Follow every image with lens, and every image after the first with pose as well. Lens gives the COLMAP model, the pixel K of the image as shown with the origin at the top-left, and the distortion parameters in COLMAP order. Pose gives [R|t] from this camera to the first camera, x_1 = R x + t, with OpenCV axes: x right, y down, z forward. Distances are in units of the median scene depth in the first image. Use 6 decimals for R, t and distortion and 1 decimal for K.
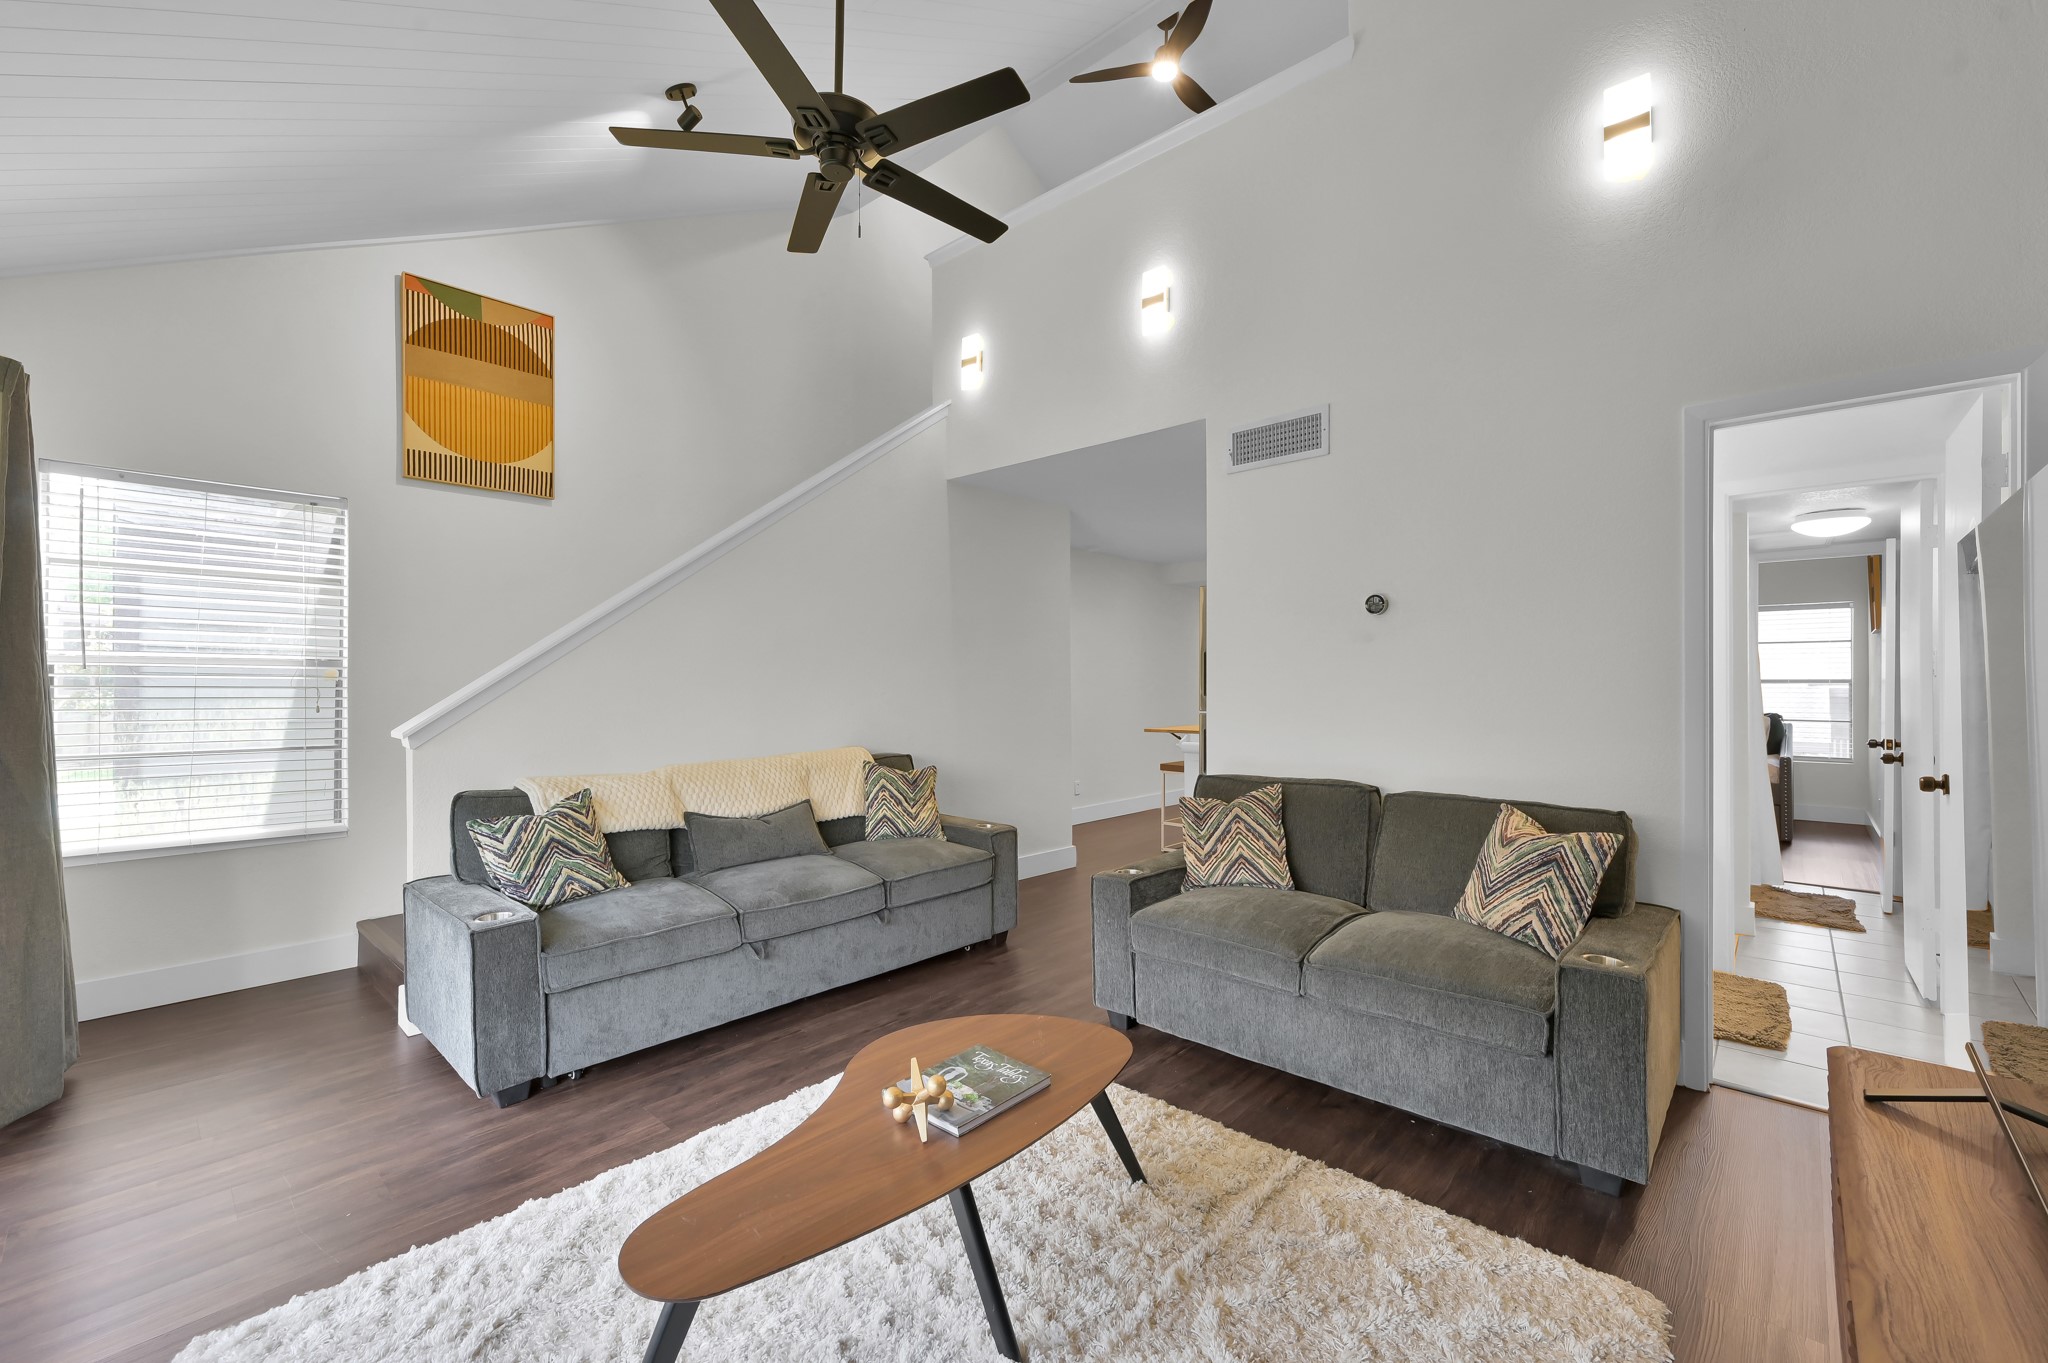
lens RADIAL K [[830.0, 0, 1024.5], [0, 830.0, 689.7], [0, 0, 1]] dist [-0.007594, -0.000169]
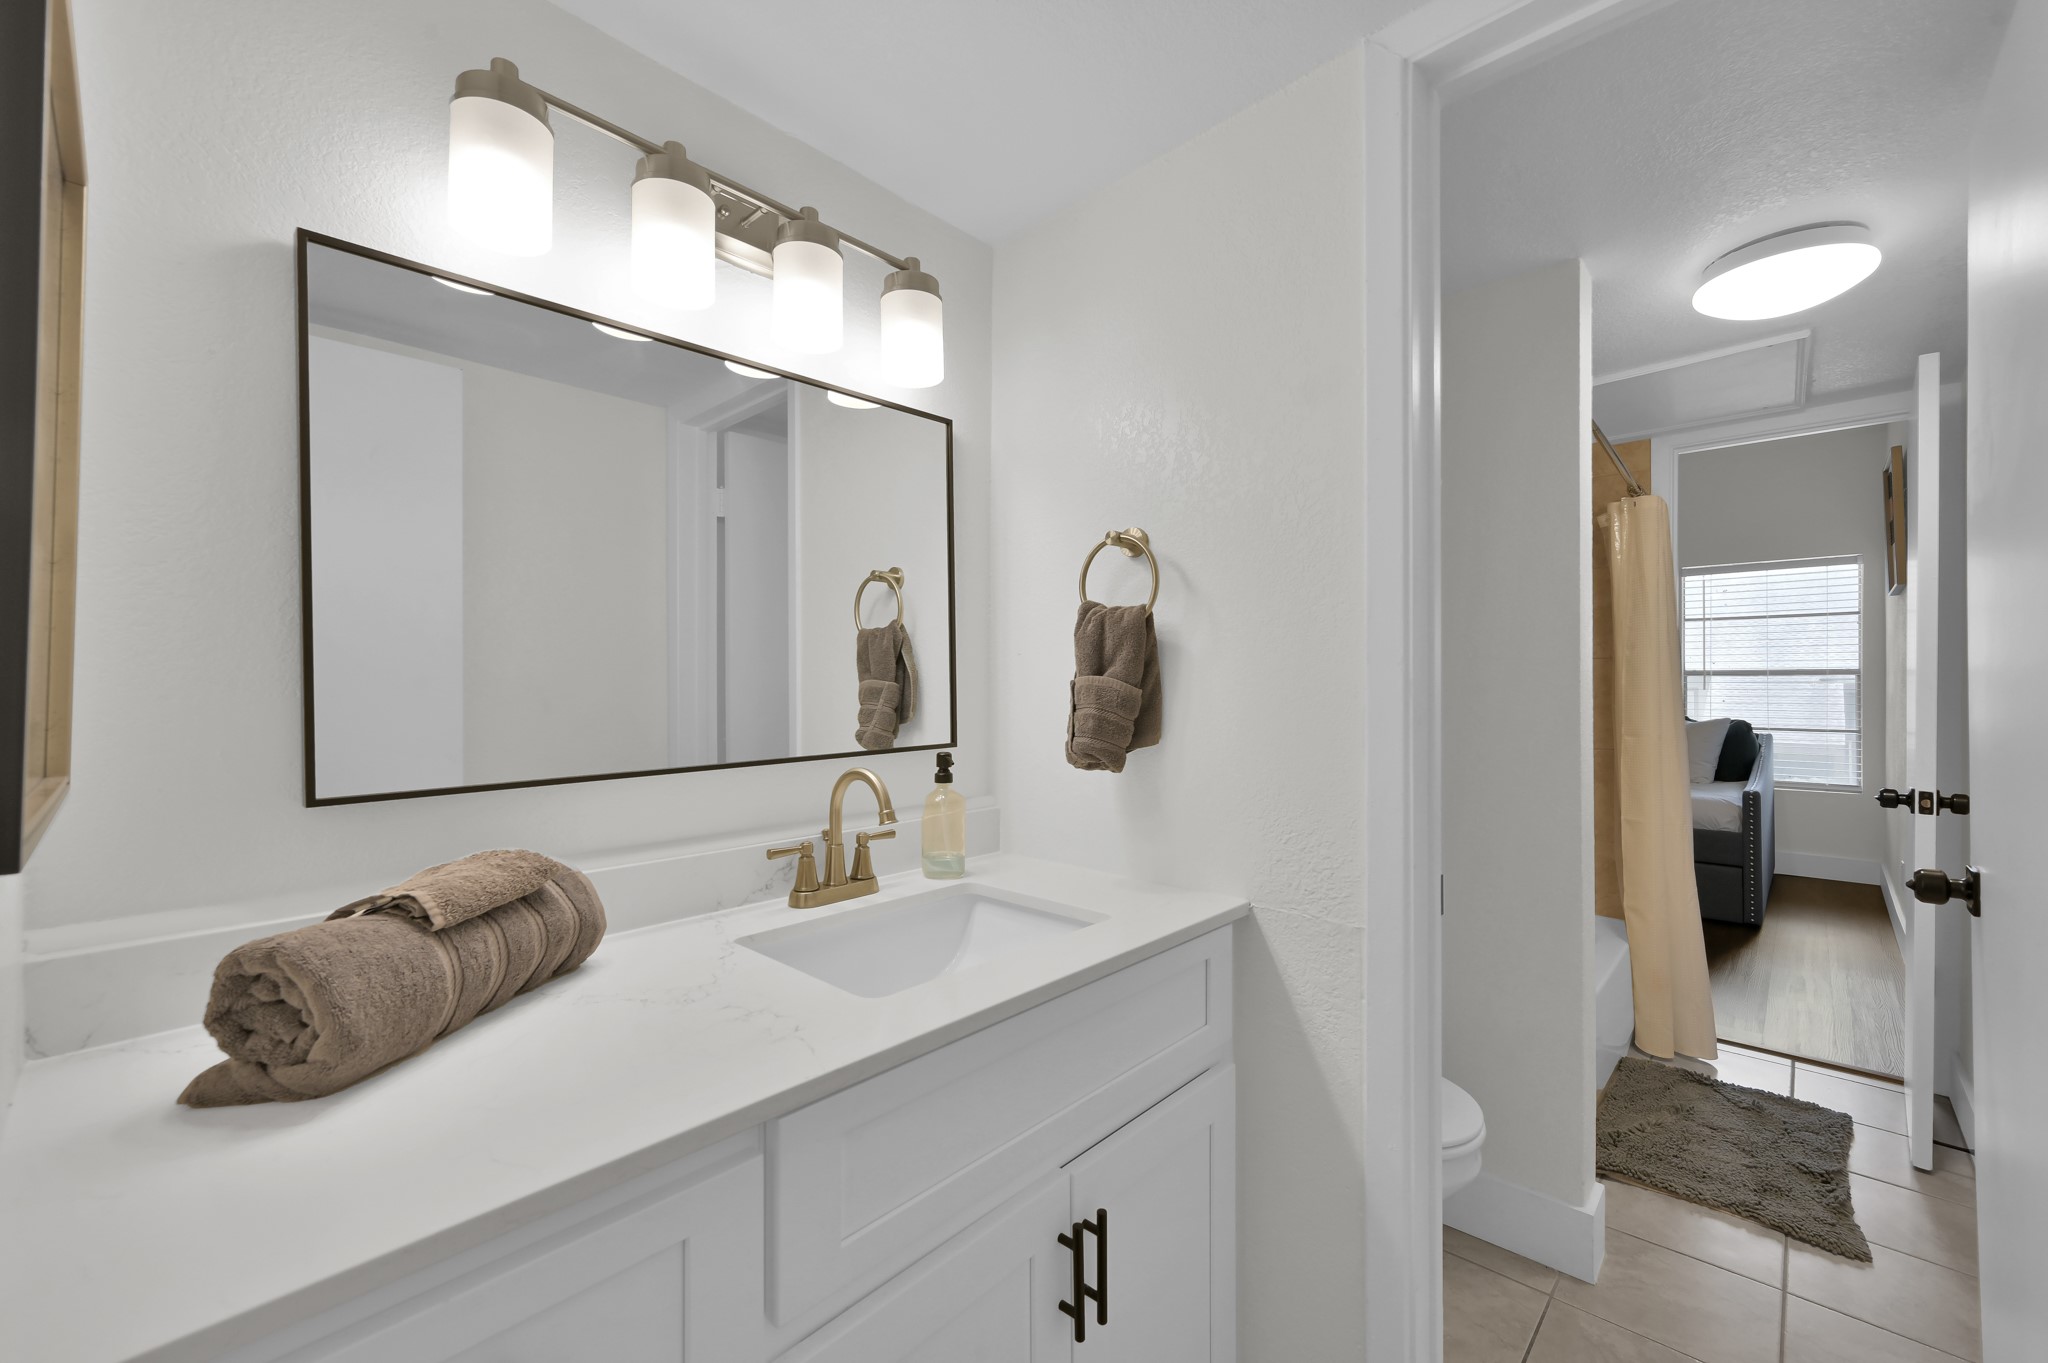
lens RADIAL K [[830.0, 0, 1024.7], [0, 830.0, 674.8], [0, 0, 1]] dist [-0.007594, -0.000169]
pose [[0.999890, 0.005729, -0.013679, 0.373936], [-0.005854, 0.999941, -0.009143, 0.001612], [0.013626, 0.009222, 0.999865, 0.360198]]
